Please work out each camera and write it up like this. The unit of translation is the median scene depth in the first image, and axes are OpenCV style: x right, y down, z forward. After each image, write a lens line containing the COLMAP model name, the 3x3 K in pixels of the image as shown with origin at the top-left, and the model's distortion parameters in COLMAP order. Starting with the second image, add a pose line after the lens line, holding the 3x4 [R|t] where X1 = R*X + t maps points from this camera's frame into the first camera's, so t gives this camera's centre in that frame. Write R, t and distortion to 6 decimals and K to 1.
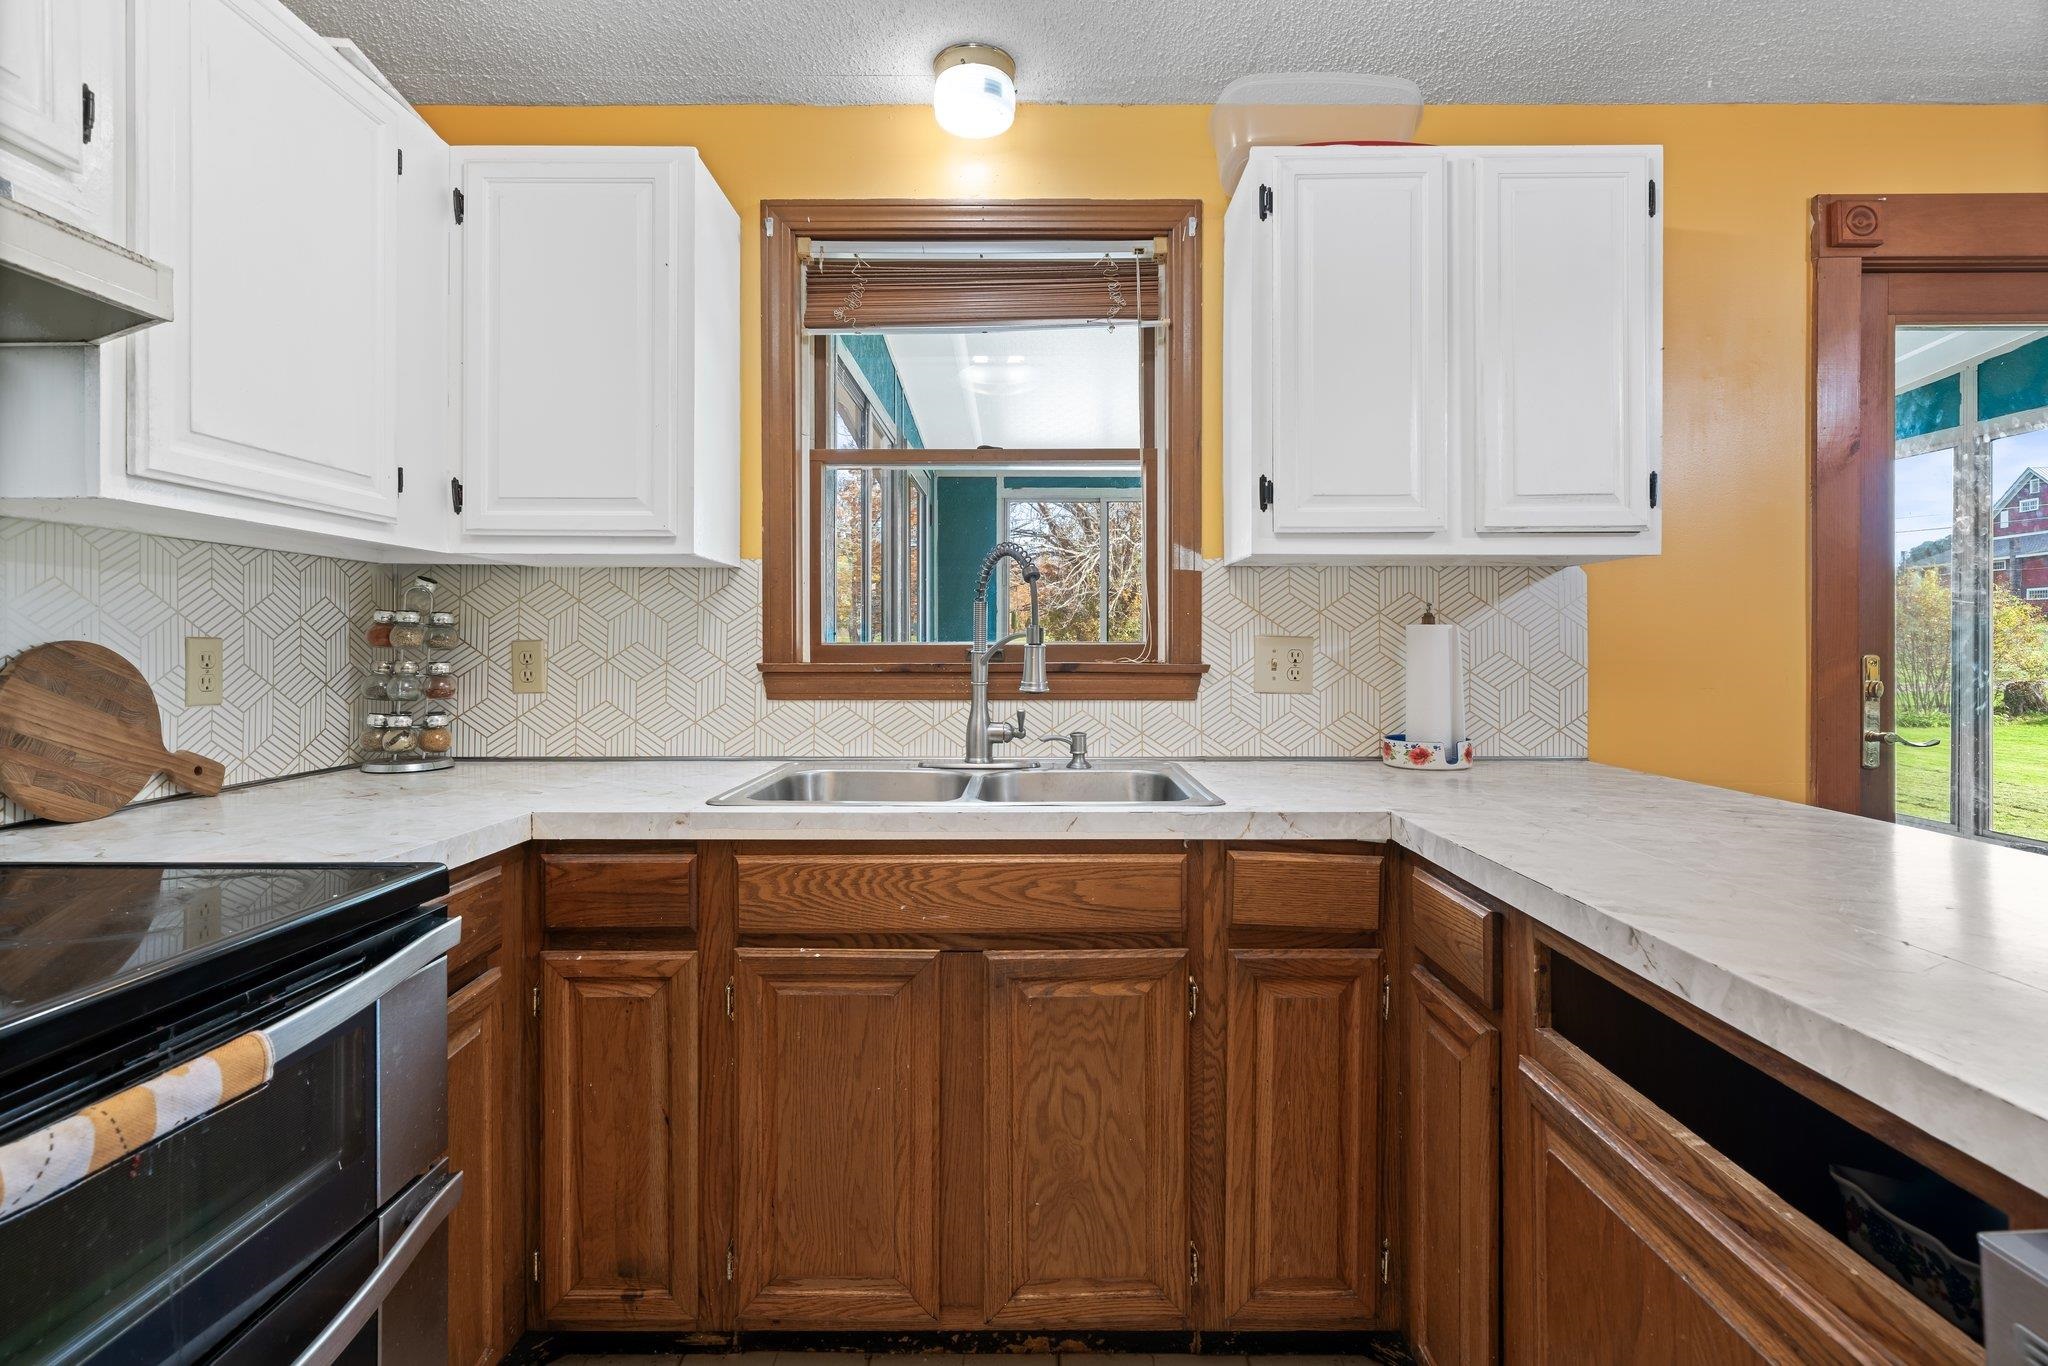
lens RADIAL K [[956.1, 0, 1026.6], [0, 956.1, 652.8], [0, 0, 1]] dist [-0.000117, 0.000307]
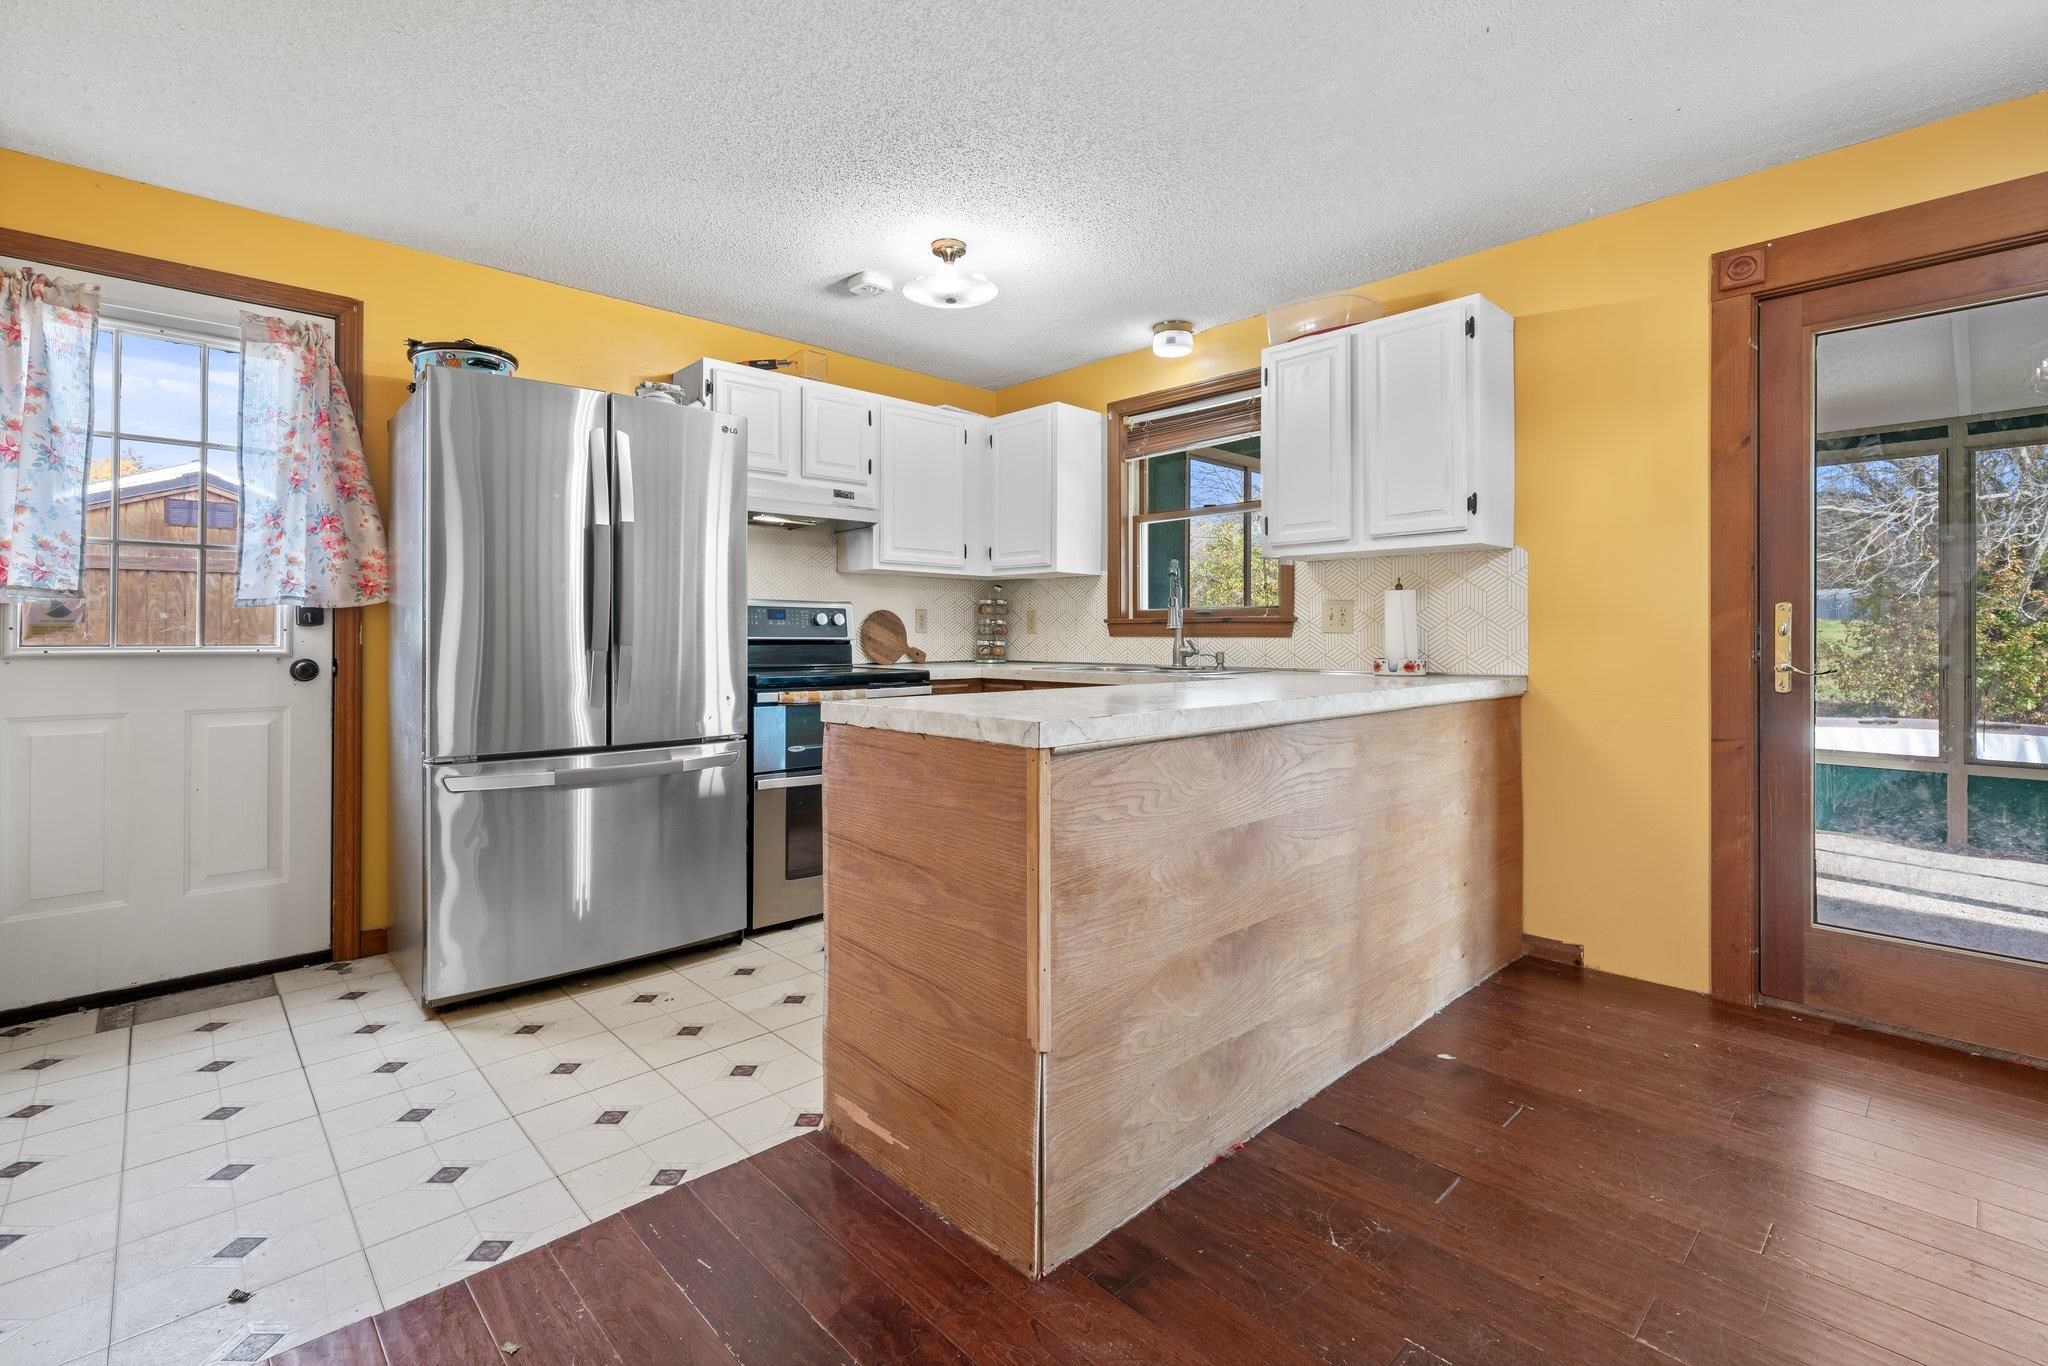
lens RADIAL K [[899.6, 0, 1026.4], [0, 899.6, 638.8], [0, 0, 1]] dist [-0.001032, -0.000090]
pose [[0.694396, 0.003382, -0.719585, 1.075131], [-0.006480, 0.999978, -0.001553, 0.060373], [0.719564, 0.005742, 0.694403, -0.545070]]
